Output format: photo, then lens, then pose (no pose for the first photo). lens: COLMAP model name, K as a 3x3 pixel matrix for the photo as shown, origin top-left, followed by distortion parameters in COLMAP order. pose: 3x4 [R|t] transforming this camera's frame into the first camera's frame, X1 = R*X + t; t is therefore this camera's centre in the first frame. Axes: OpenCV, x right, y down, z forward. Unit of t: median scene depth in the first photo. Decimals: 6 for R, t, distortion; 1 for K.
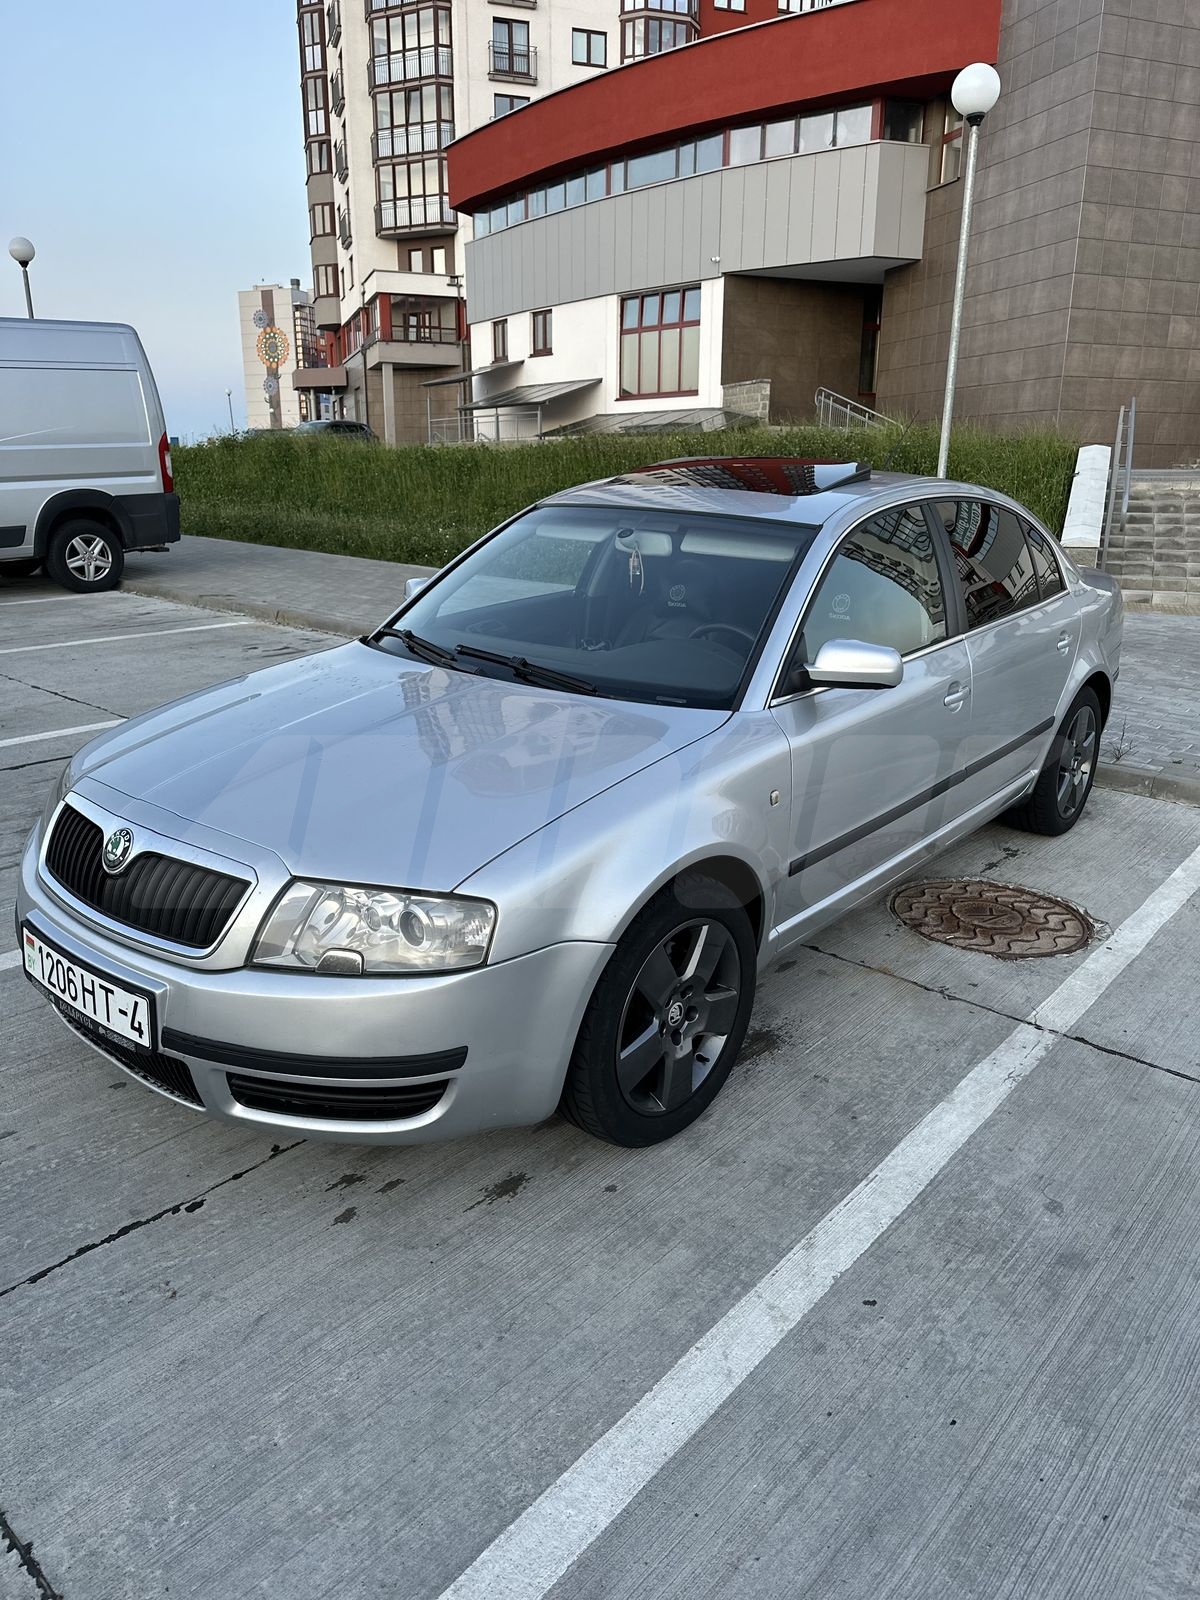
lens RADIAL K [[1120.4, 0, 596.6], [0, 1120.4, 802.1], [0, 0, 1]] dist [0.055566, -0.069096]
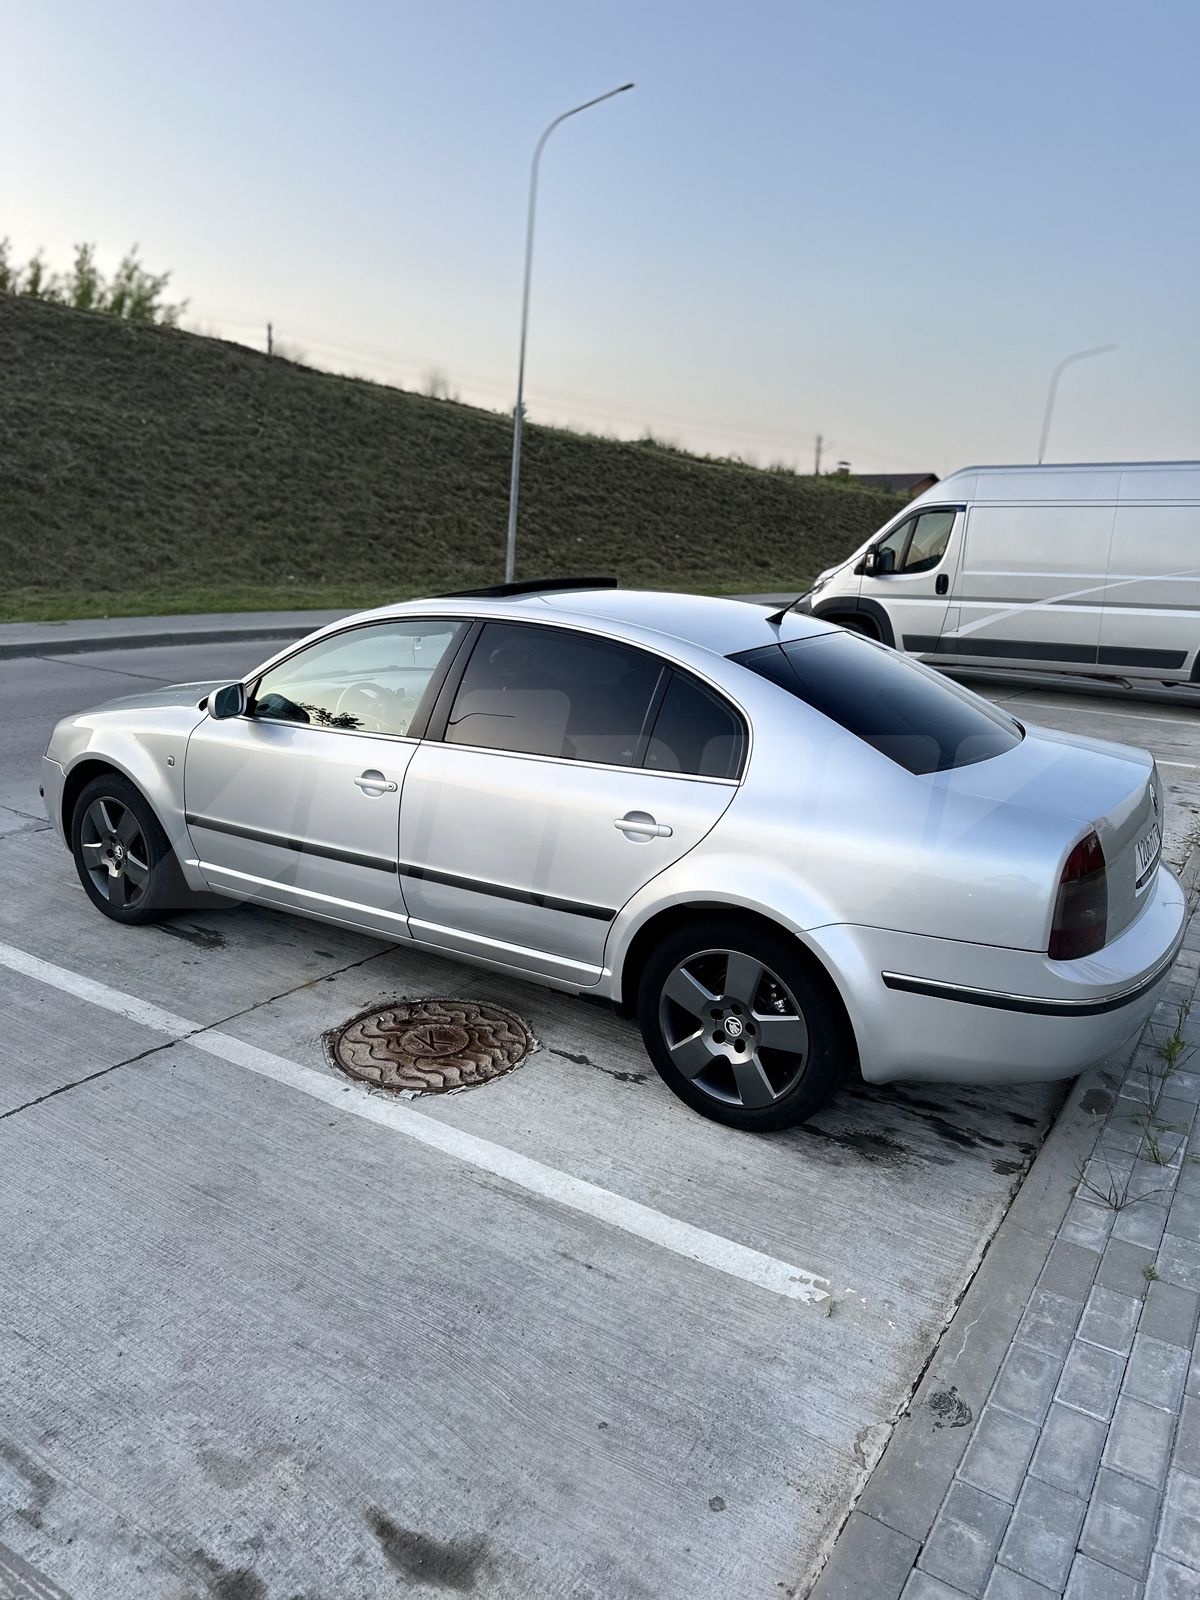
lens RADIAL K [[1096.4, 0, 594.8], [0, 1096.4, 807.3], [0, 0, 1]] dist [0.112192, -0.206215]
pose [[0.126980, 0.238355, -0.962841, 0.160652], [-0.340274, 0.922261, 0.183433, -0.039884], [0.931713, 0.304338, 0.198215, 0.115356]]
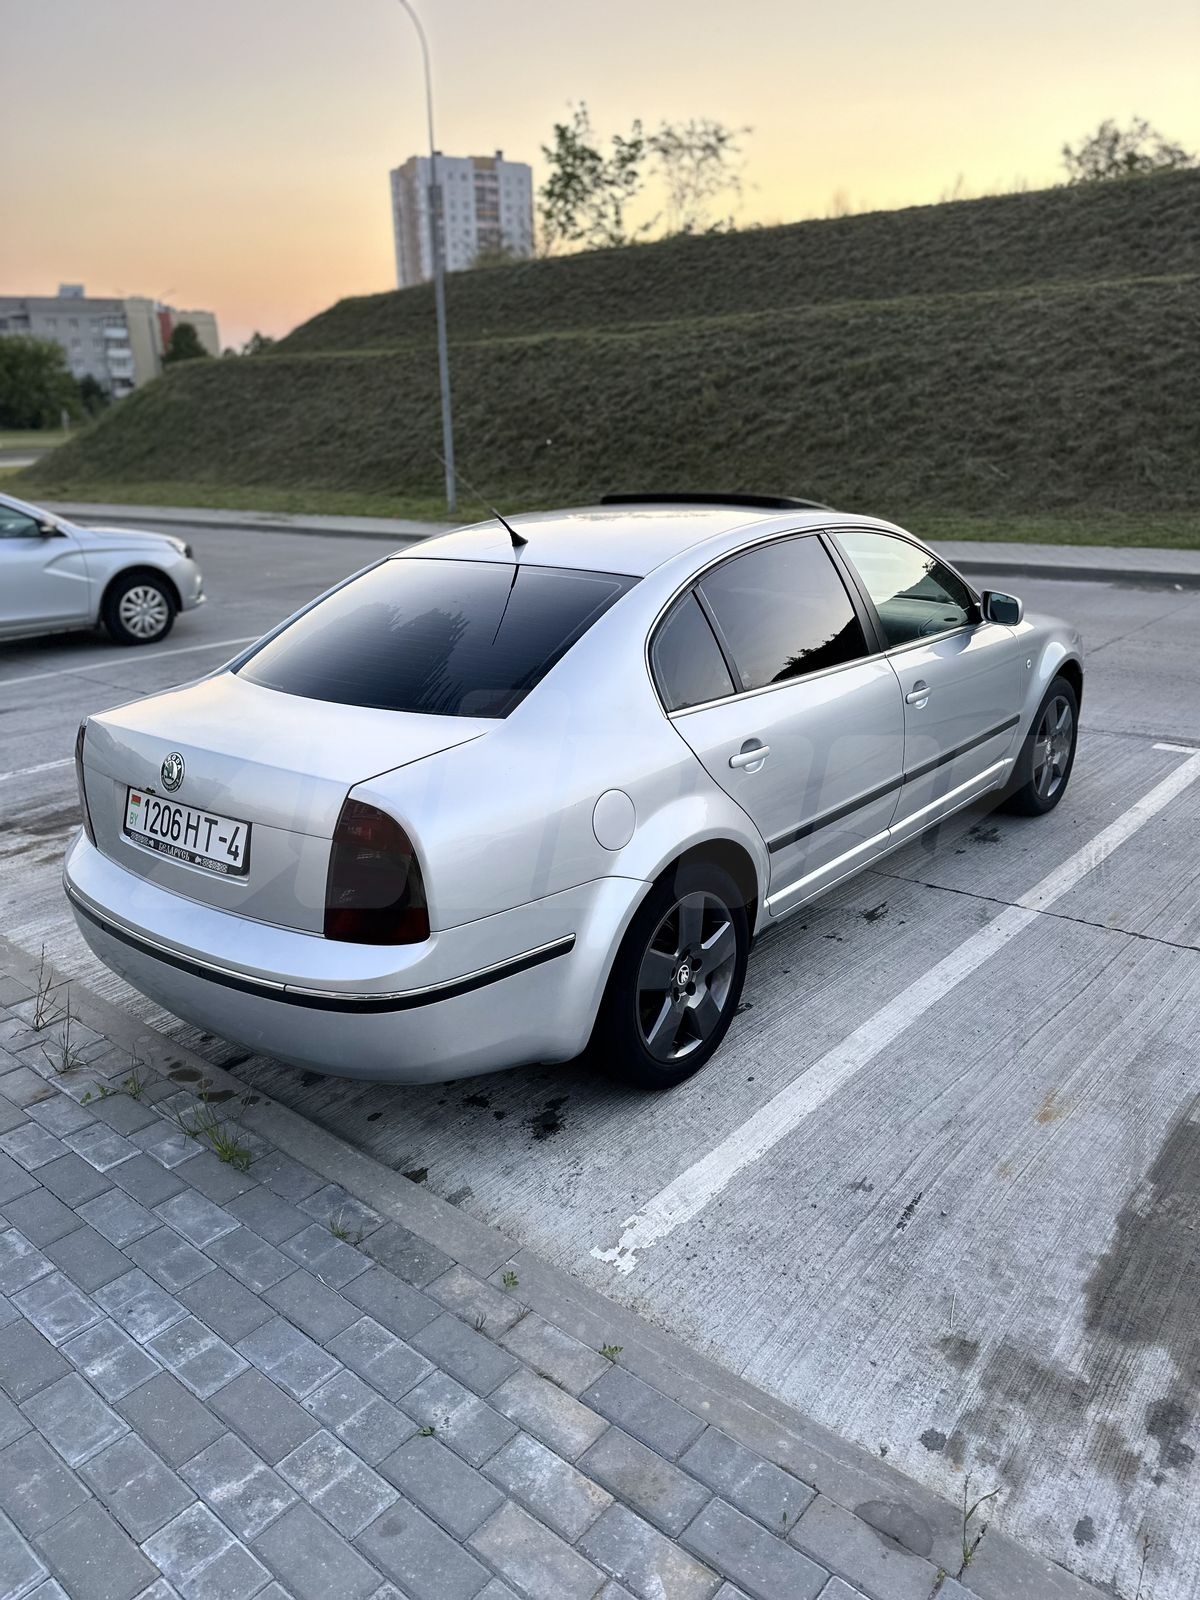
lens RADIAL K [[1120.4, 0, 596.6], [0, 1120.4, 802.1], [0, 0, 1]] dist [0.055566, -0.069096]
pose [[-0.999960, 0.008897, 0.000955, 0.030855], [0.007714, 0.802929, 0.596025, -0.090008], [0.004536, 0.596008, -0.802966, 0.259554]]
